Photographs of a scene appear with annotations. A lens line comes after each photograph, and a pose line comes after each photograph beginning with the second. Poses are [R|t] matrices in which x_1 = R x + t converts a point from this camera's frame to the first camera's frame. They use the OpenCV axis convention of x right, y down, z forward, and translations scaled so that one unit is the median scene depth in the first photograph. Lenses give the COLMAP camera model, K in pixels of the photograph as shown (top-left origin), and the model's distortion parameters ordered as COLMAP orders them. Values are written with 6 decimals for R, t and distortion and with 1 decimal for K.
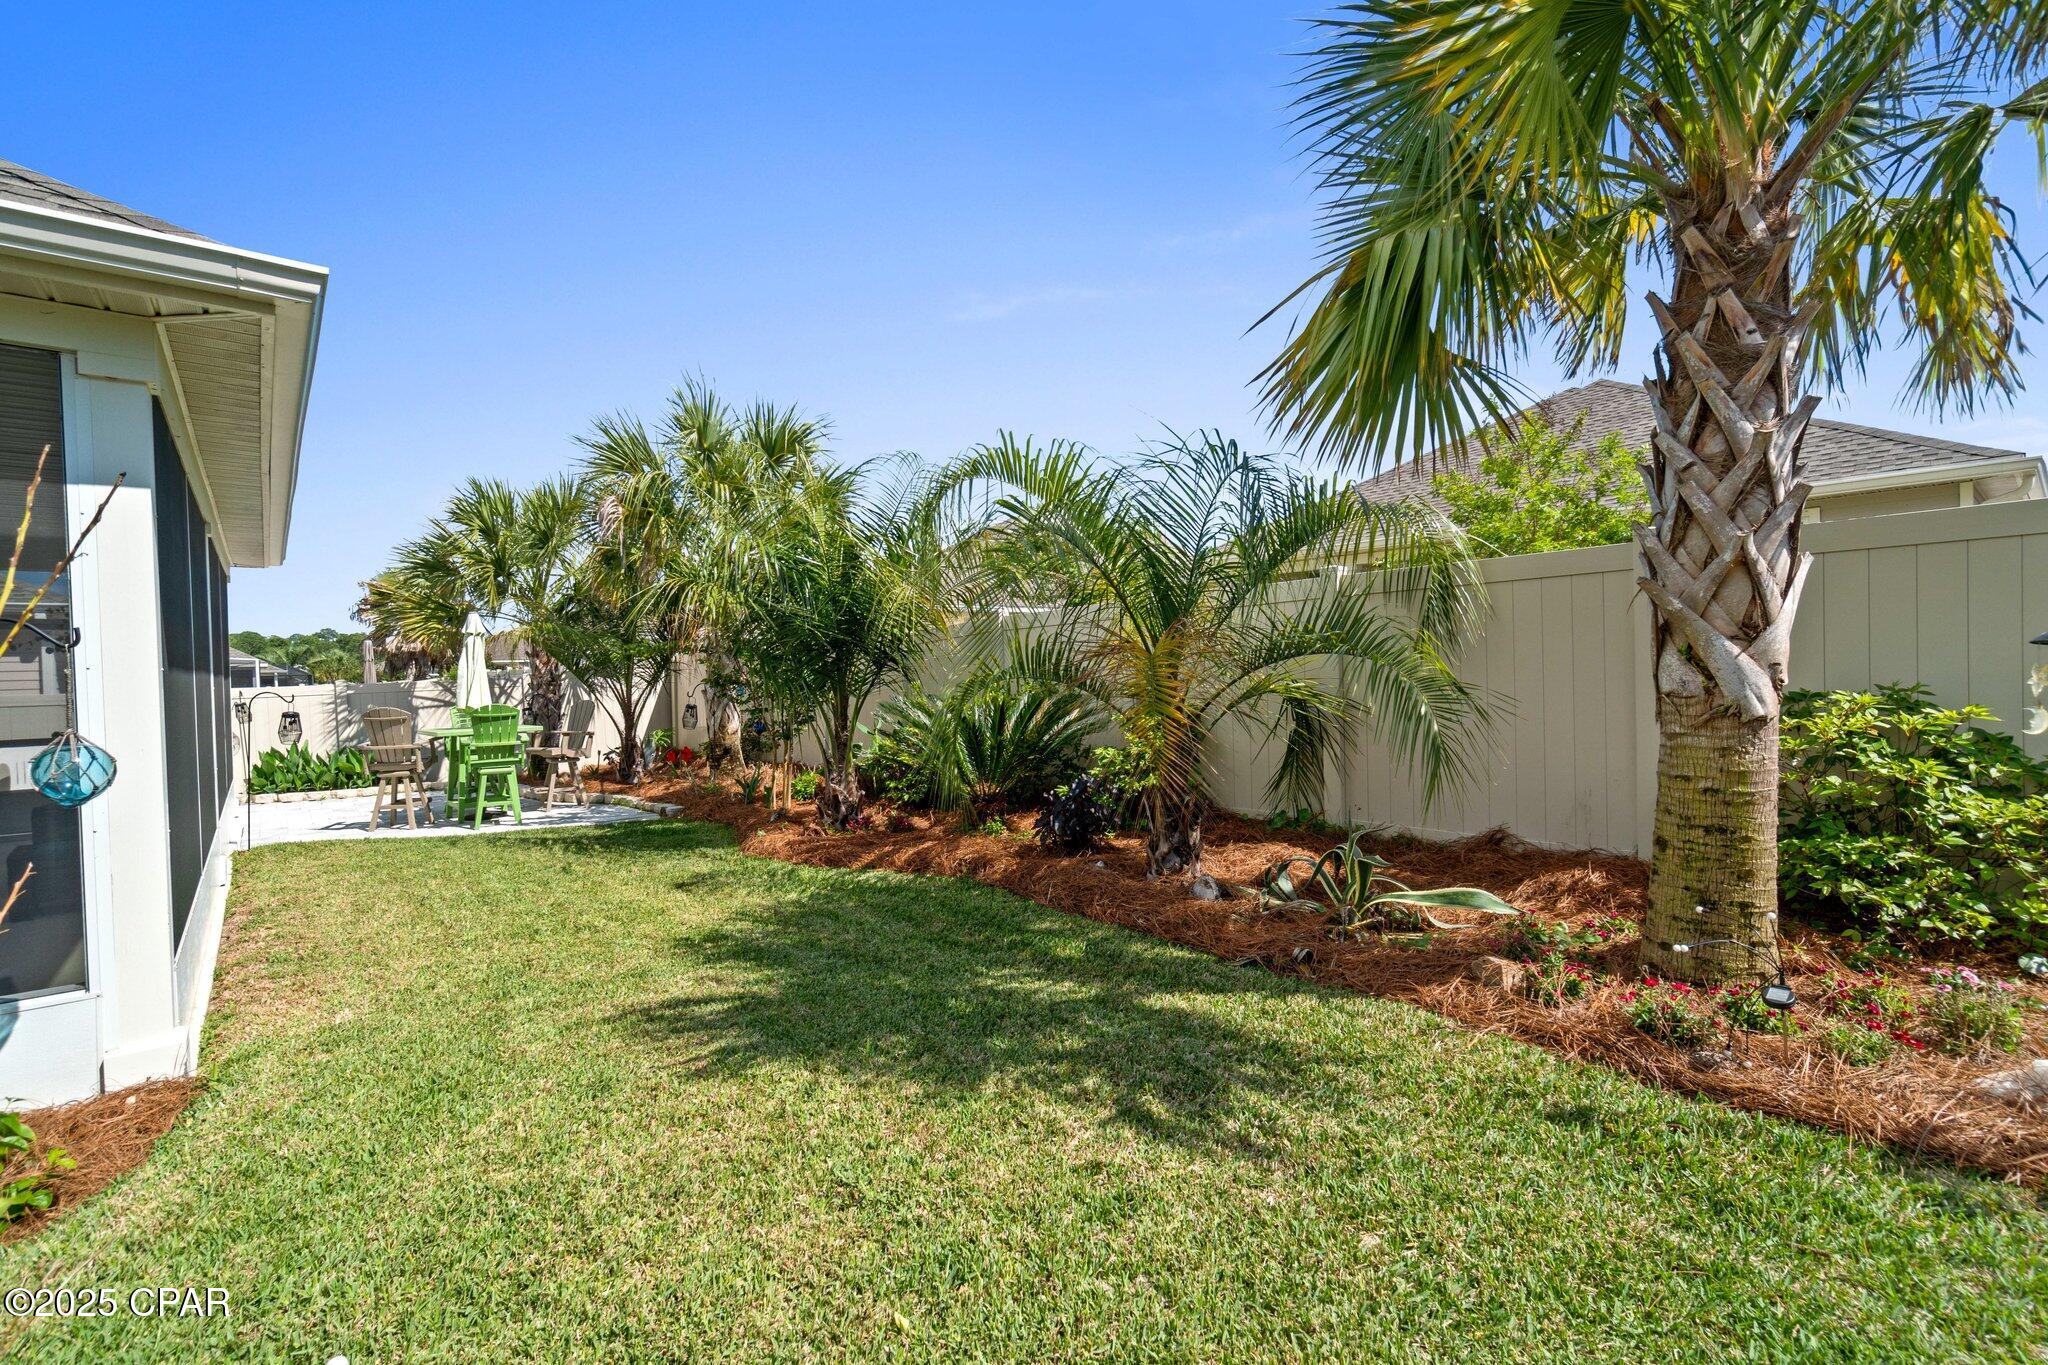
lens RADIAL K [[896.7, 0, 1015.9], [0, 896.7, 649.3], [0, 0, 1]] dist [0.000718, -0.000624]
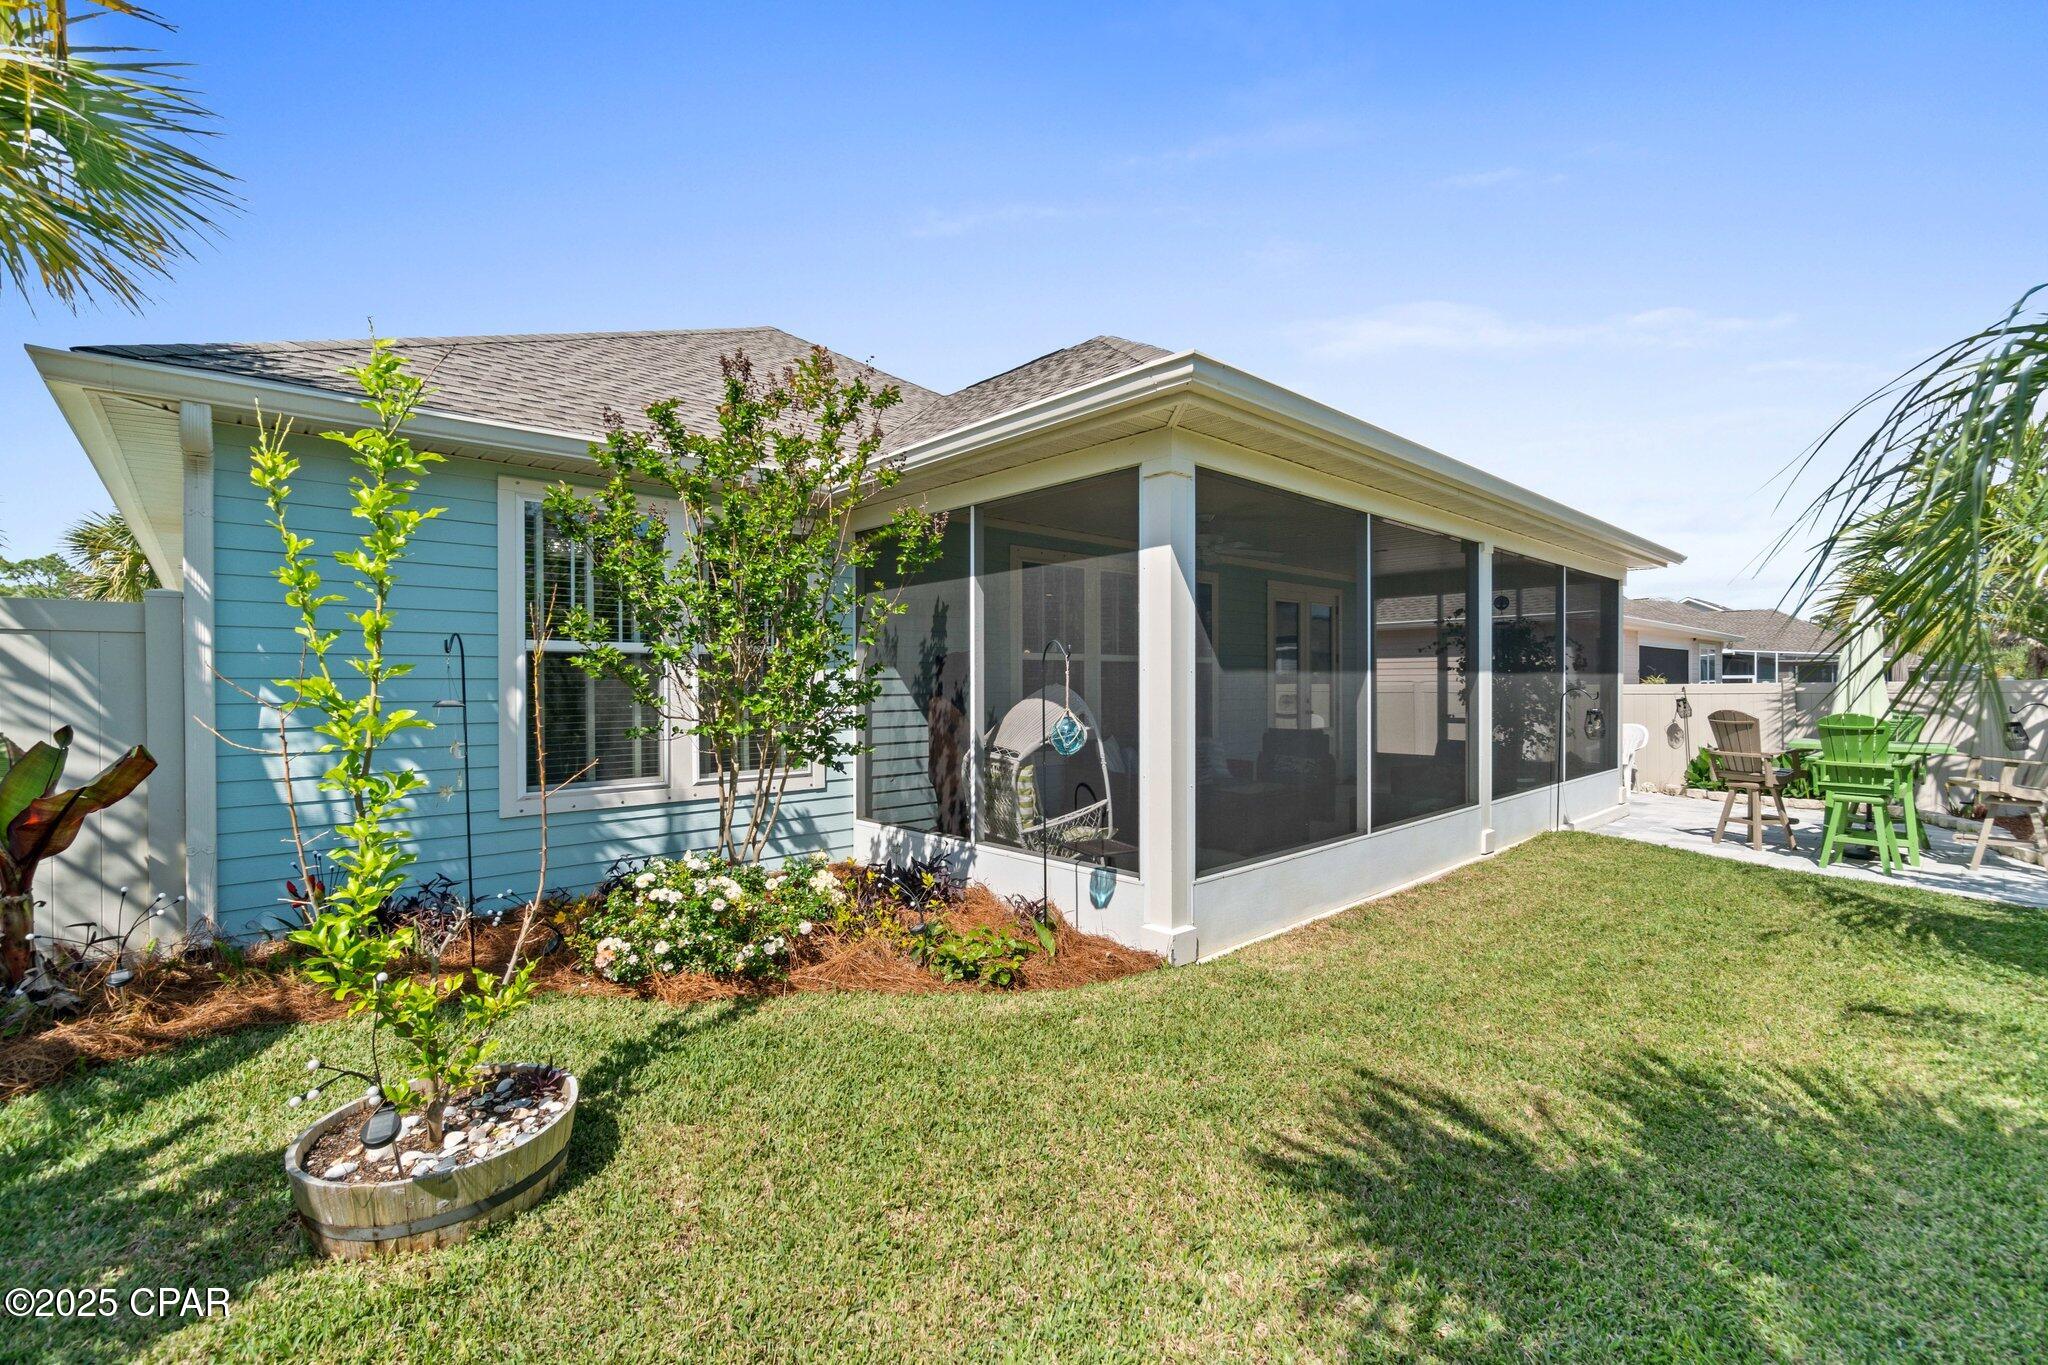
lens RADIAL K [[881.0, 0, 1022.0], [0, 881.0, 673.4], [0, 0, 1]] dist [-0.002046, -0.000278]
pose [[0.048600, 0.013178, -0.998731, 0.355296], [0.022214, 0.999651, 0.014271, -0.001060], [0.998571, -0.022879, 0.048290, 0.572803]]
